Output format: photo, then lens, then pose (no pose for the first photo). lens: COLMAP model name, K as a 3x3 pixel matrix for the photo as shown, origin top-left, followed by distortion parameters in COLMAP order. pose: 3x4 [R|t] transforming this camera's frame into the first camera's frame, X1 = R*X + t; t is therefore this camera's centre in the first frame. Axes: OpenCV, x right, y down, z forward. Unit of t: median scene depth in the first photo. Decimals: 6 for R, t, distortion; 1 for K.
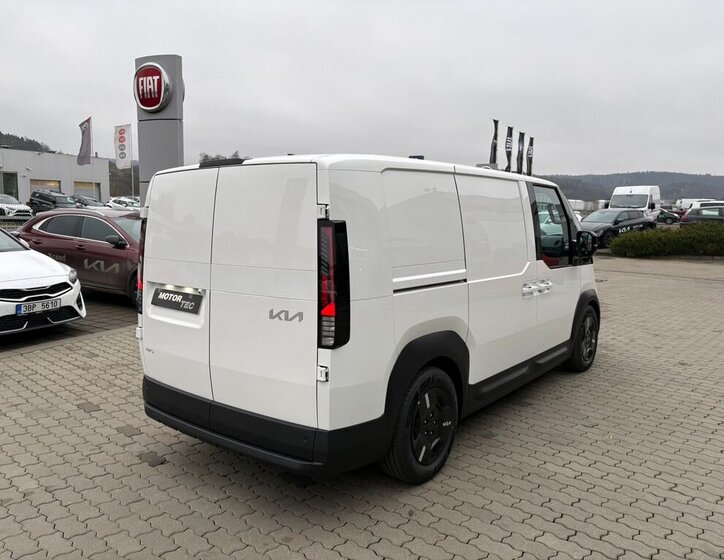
lens RADIAL K [[565.0, 0, 362.0], [0, 565.0, 280.0], [0, 0, 1]] dist [0.009796, 0.004553]
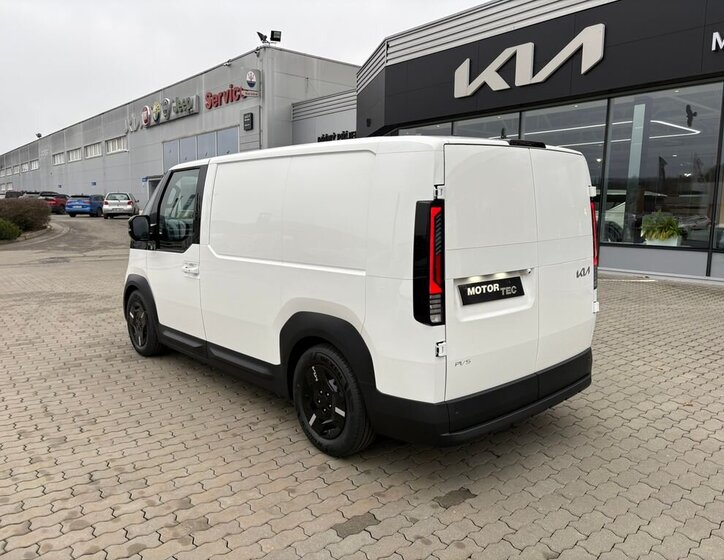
lens RADIAL K [[565.0, 0, 362.0], [0, 565.0, 280.0], [0, 0, 1]] dist [0.009796, 0.004553]
pose [[0.177145, -0.138323, 0.974416, -1.192665], [0.116398, 0.986070, 0.118817, -0.106883], [-0.977277, 0.092372, 0.190778, 0.992413]]
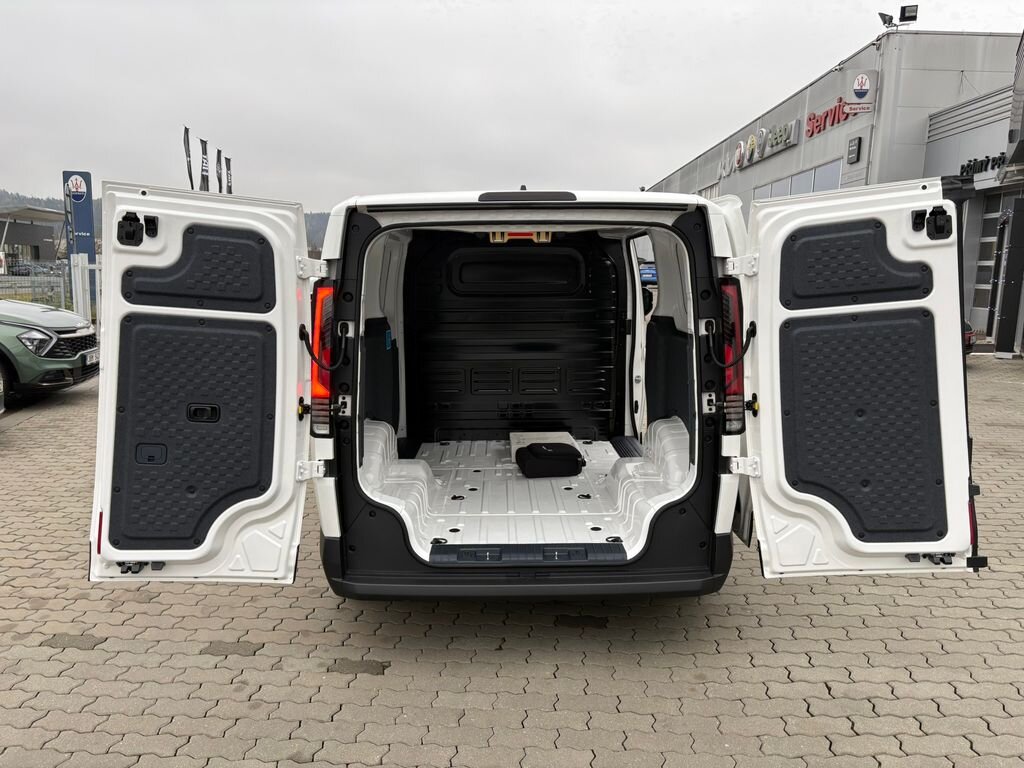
lens RADIAL K [[768.7, 0, 512.0], [0, 768.7, 384.0], [0, 0, 1]] dist [0.069603, -0.080572]
pose [[0.775635, -0.094444, 0.624076, -0.777717], [0.072819, 0.995529, 0.060153, -0.033668], [-0.626967, -0.001212, 0.779045, 0.241524]]
